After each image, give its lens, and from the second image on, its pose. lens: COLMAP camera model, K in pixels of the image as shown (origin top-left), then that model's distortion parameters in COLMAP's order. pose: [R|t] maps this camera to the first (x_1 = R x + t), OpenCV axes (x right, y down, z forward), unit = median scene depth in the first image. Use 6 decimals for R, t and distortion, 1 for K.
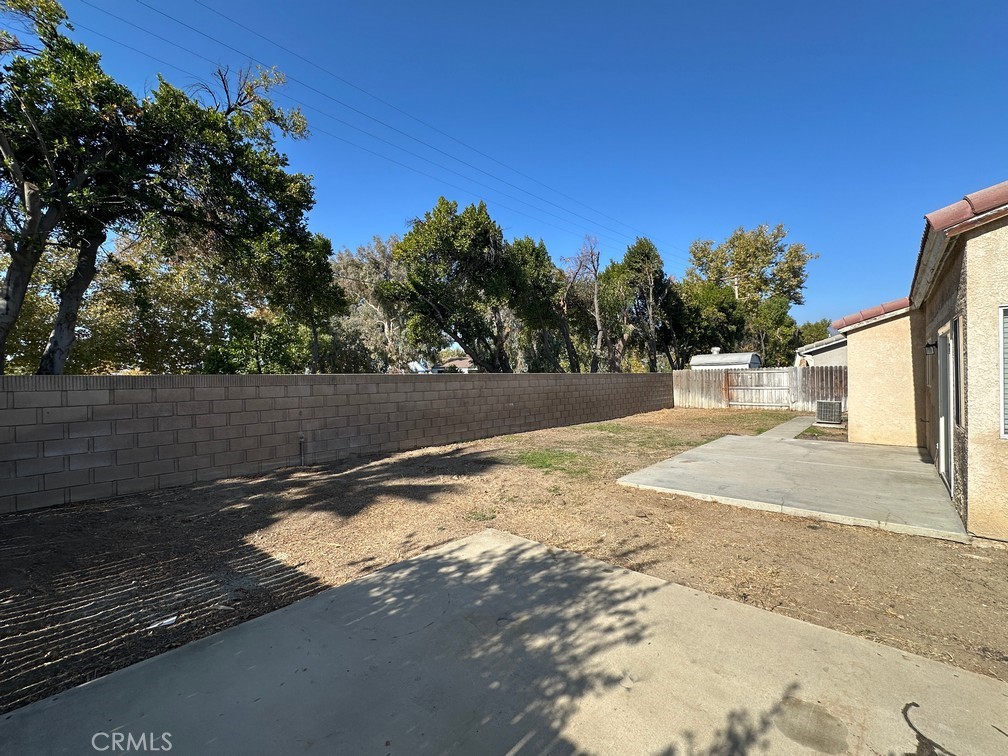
lens RADIAL K [[434.0, 0, 504.0], [0, 434.0, 378.0], [0, 0, 1]] dist [0.001032, 0.000283]
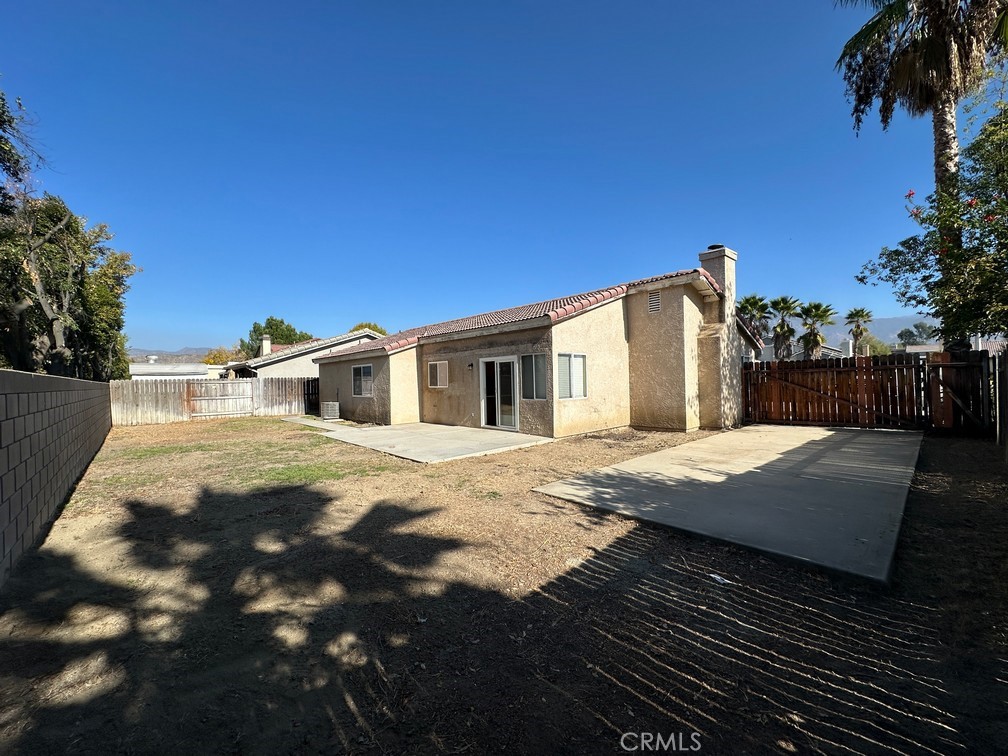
lens RADIAL K [[401.5, 0, 503.1], [0, 401.5, 379.2], [0, 0, 1]] dist [-0.001103, -0.000010]
pose [[0.093361, 0.012990, 0.995548, -1.136390], [0.021540, 0.999654, -0.015064, 0.027051], [-0.995399, 0.022851, 0.093049, 0.875479]]
